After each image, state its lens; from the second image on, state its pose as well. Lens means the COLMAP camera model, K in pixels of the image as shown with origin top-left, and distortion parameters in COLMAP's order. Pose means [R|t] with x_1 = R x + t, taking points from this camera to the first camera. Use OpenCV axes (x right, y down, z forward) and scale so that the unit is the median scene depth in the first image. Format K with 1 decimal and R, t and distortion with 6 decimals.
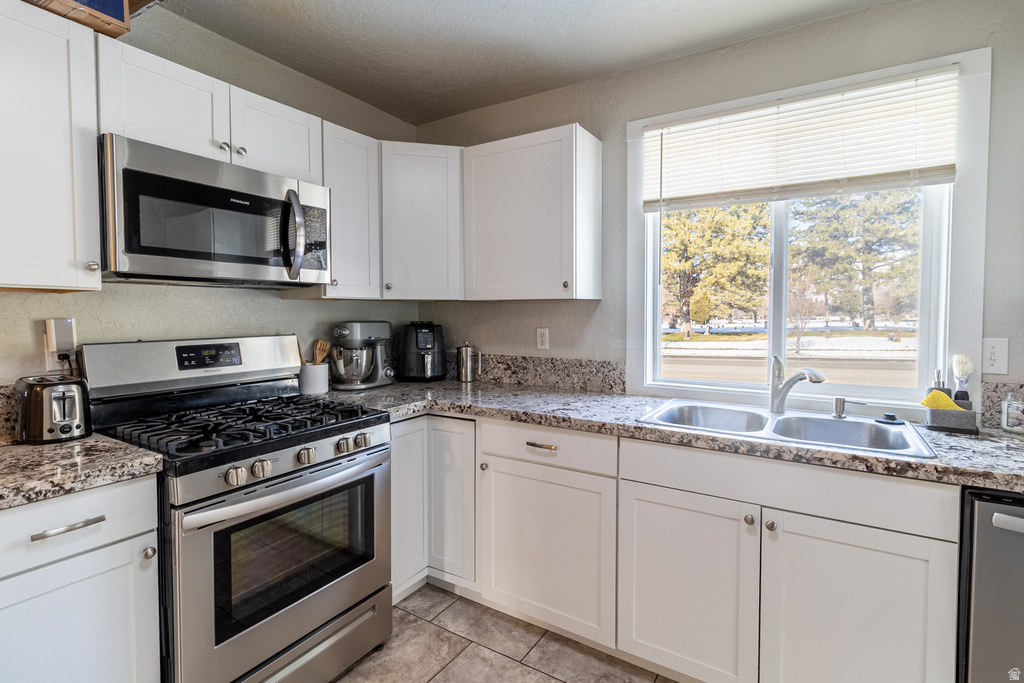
lens RADIAL K [[492.8, 0, 519.5], [0, 492.8, 326.5], [0, 0, 1]] dist [0.001515, -0.000155]
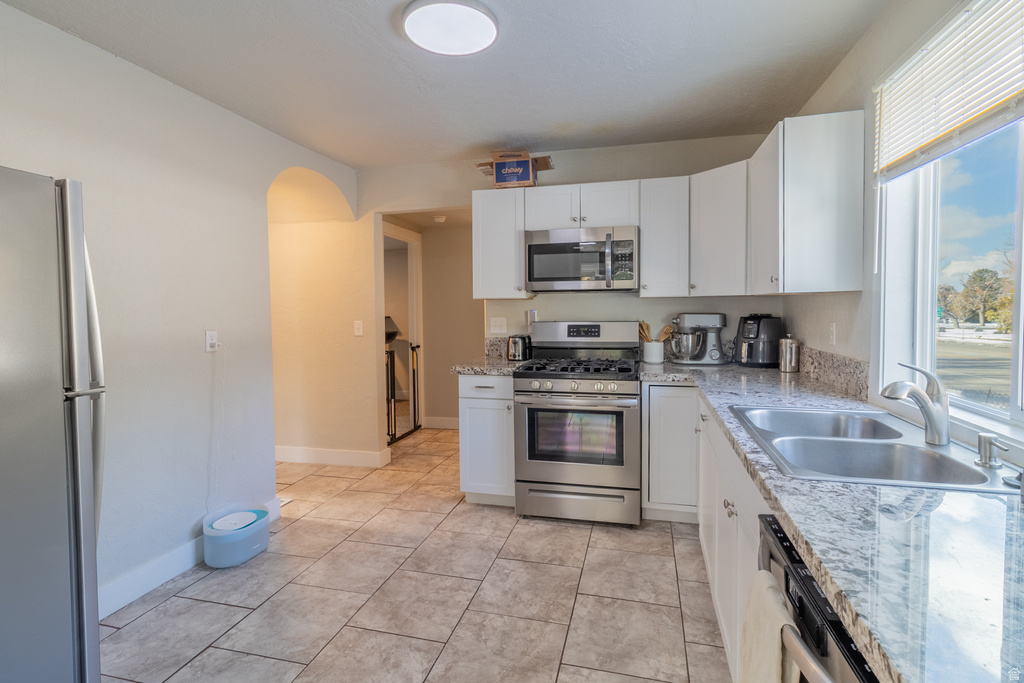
lens RADIAL K [[492.8, 0, 519.5], [0, 492.8, 326.5], [0, 0, 1]] dist [0.001515, -0.000155]
pose [[0.301378, 0.034952, -0.952864, 0.955732], [-0.017702, 0.999361, 0.031058, -0.009025], [0.953340, 0.007507, 0.301804, 0.194665]]
